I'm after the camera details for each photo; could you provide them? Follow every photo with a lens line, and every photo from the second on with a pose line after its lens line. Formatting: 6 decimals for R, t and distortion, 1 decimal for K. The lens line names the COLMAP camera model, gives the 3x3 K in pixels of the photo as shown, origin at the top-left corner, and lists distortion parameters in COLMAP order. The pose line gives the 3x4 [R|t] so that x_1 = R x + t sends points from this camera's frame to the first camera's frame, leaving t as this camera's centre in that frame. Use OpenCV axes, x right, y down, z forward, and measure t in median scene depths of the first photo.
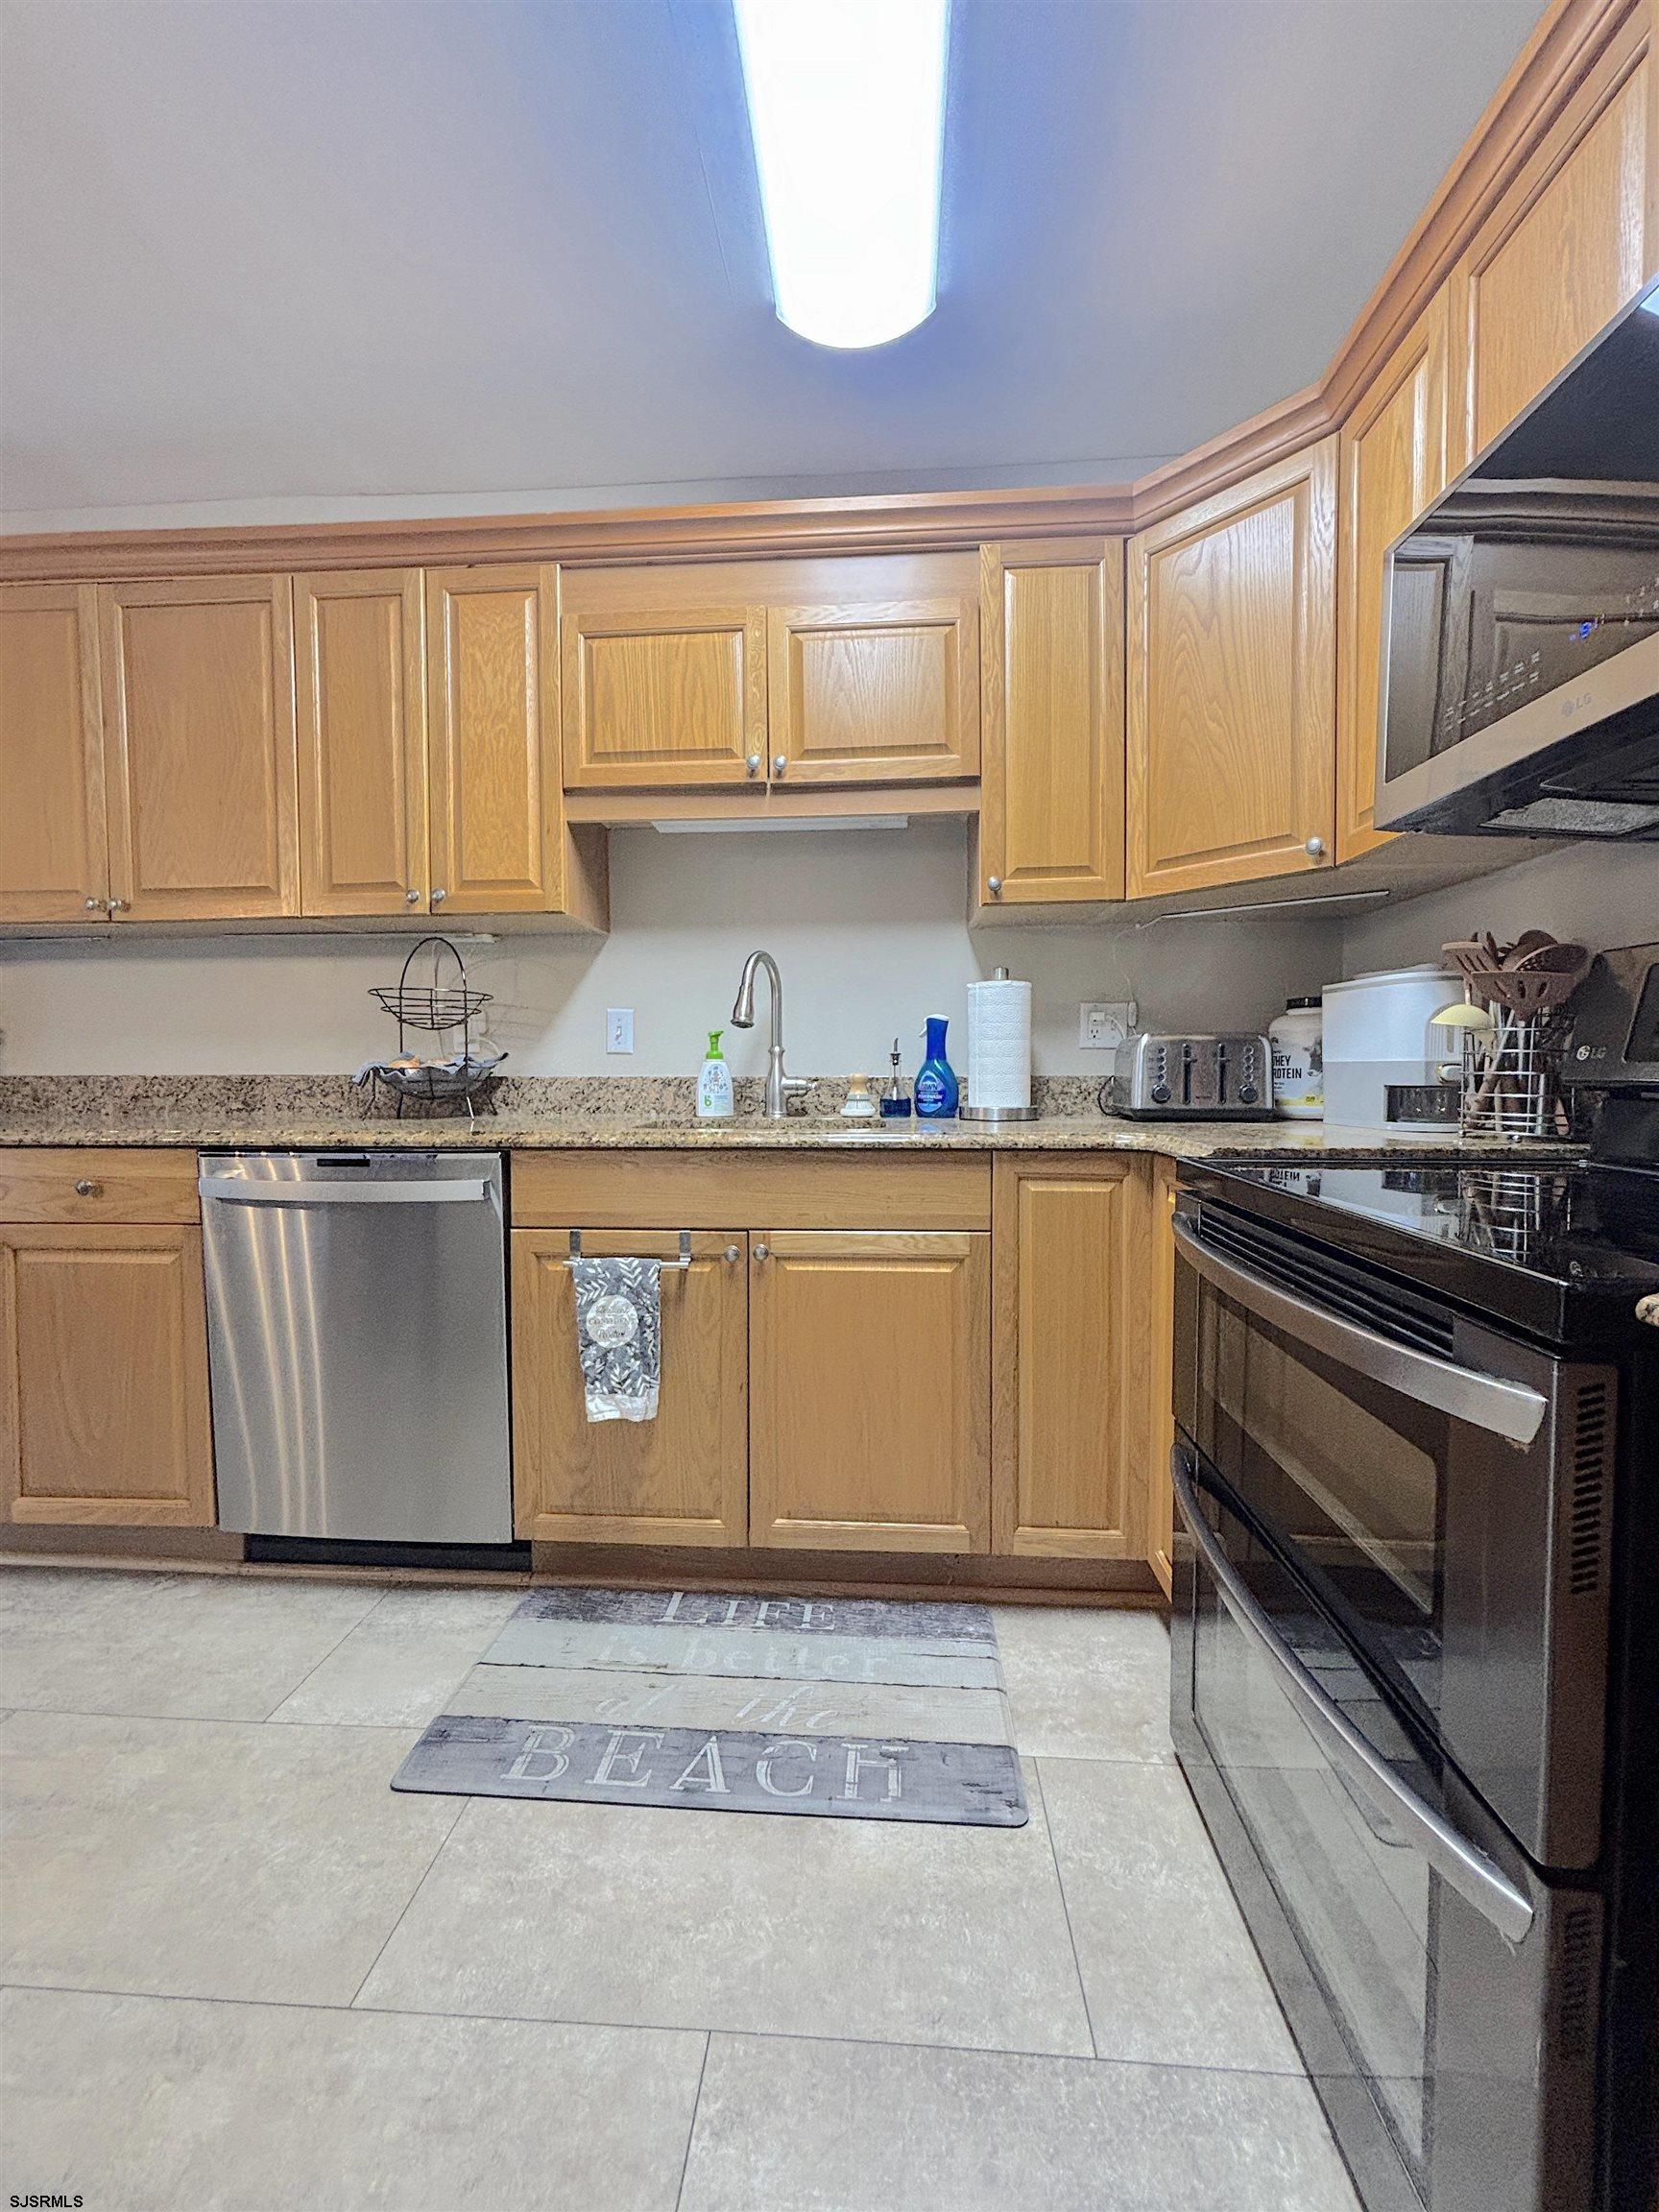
lens RADIAL K [[891.4, 0, 820.8], [0, 891.4, 1106.0], [0, 0, 1]] dist [0.000985, 0.000266]
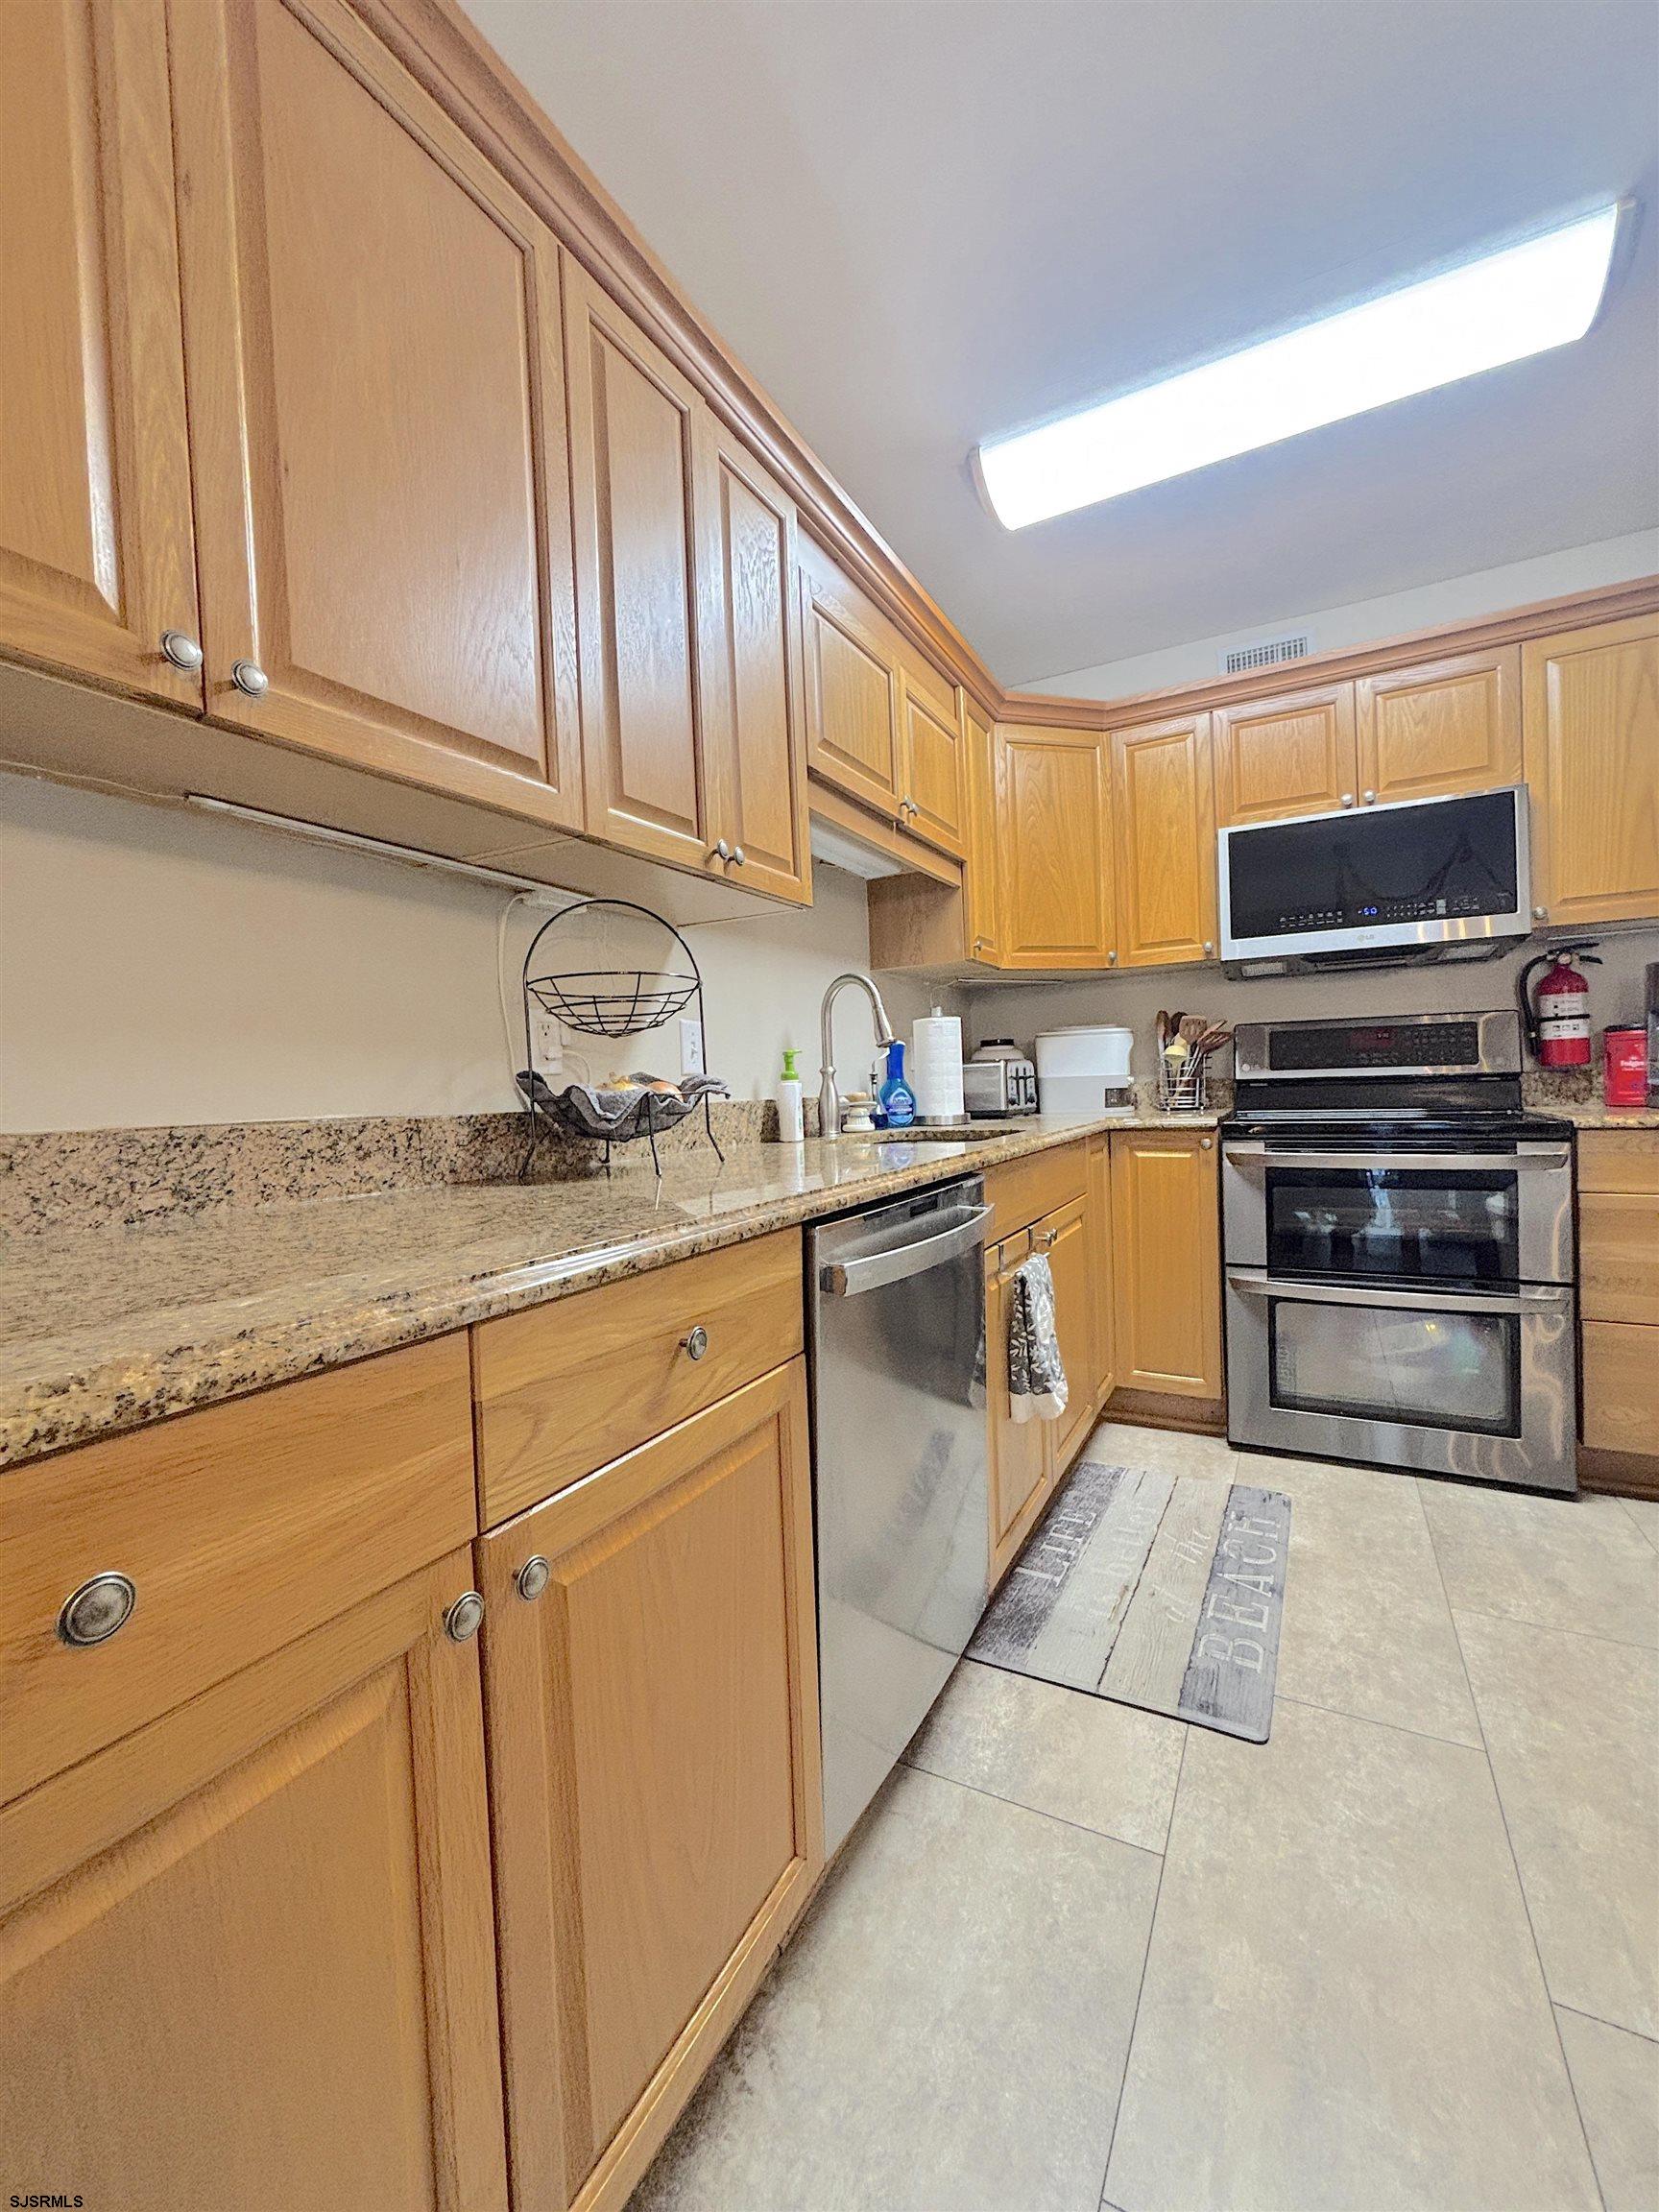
lens RADIAL K [[891.4, 0, 838.0], [0, 891.4, 1106.2], [0, 0, 1]] dist [0.000985, 0.000266]
pose [[0.408571, -0.031923, 0.912168, -1.296029], [0.073390, 0.997301, 0.002030, -0.031573], [-0.909771, 0.066115, 0.409811, 0.770650]]
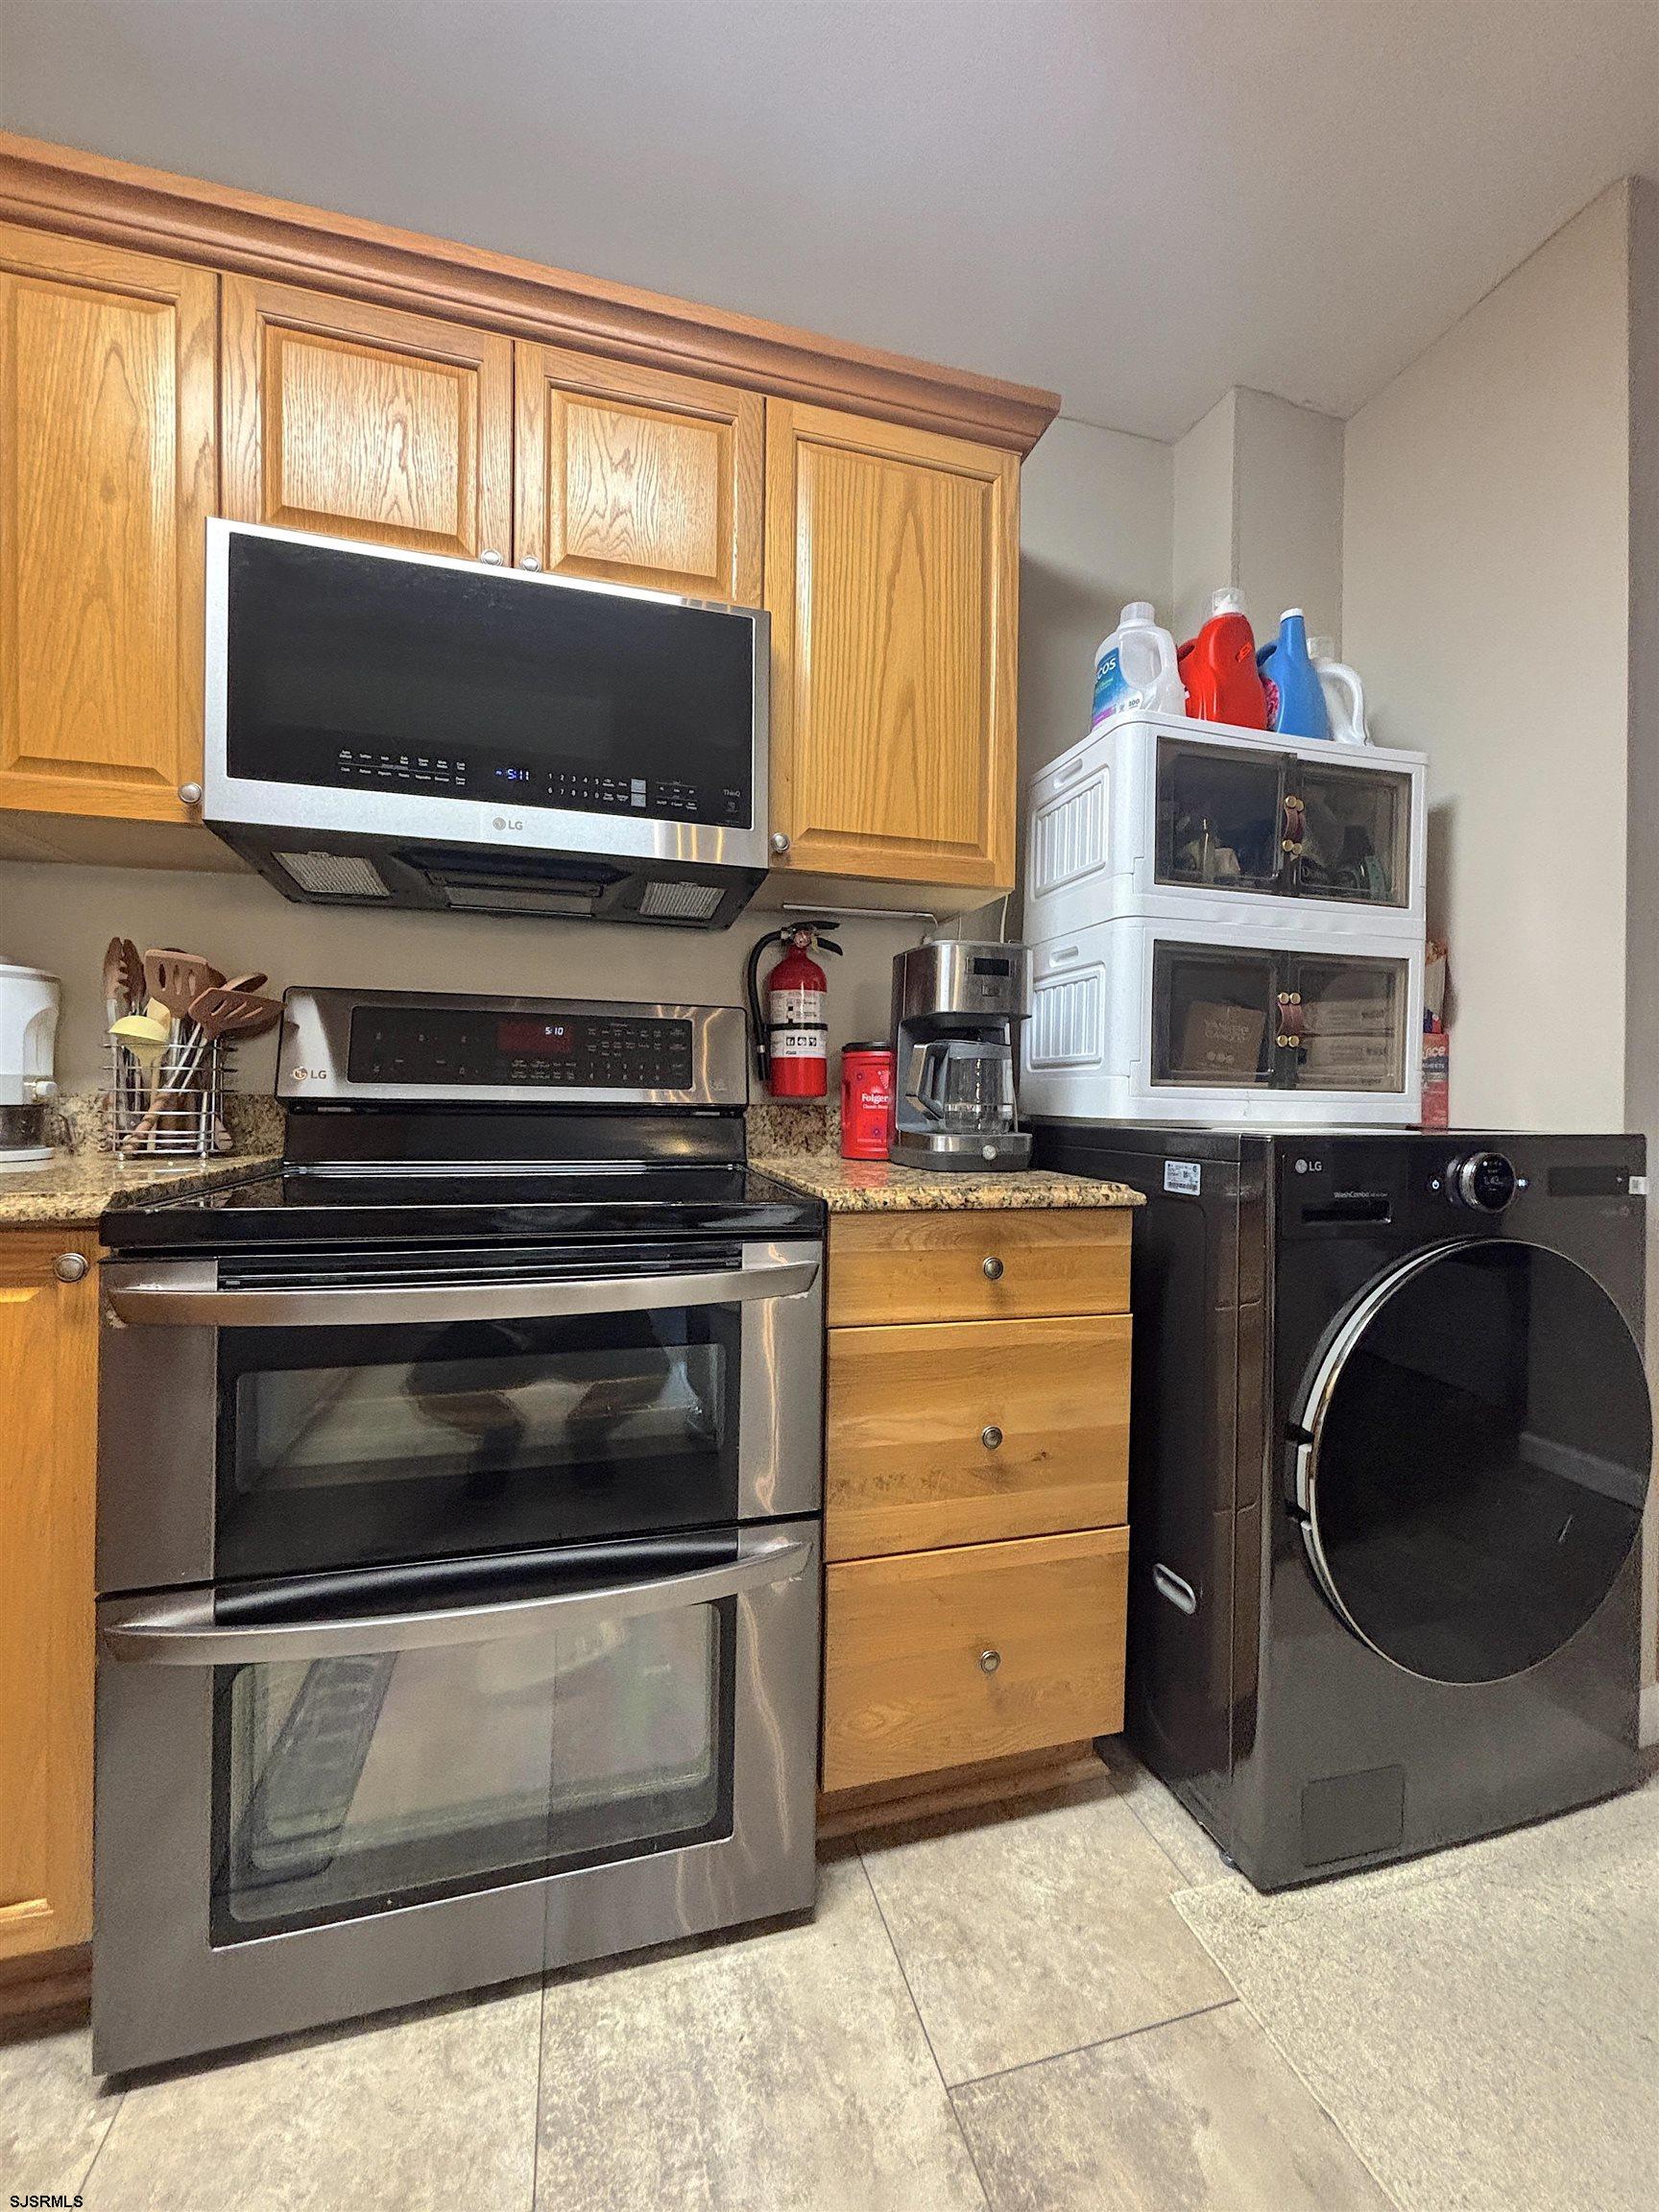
lens RADIAL K [[891.4, 0, 841.4], [0, 891.4, 1106.6], [0, 0, 1]] dist [0.000985, 0.000266]
pose [[-0.340410, -0.010628, 0.940217, -0.346520], [0.029024, 0.999341, 0.021805, -0.016455], [-0.939829, 0.034712, -0.339877, 0.555819]]
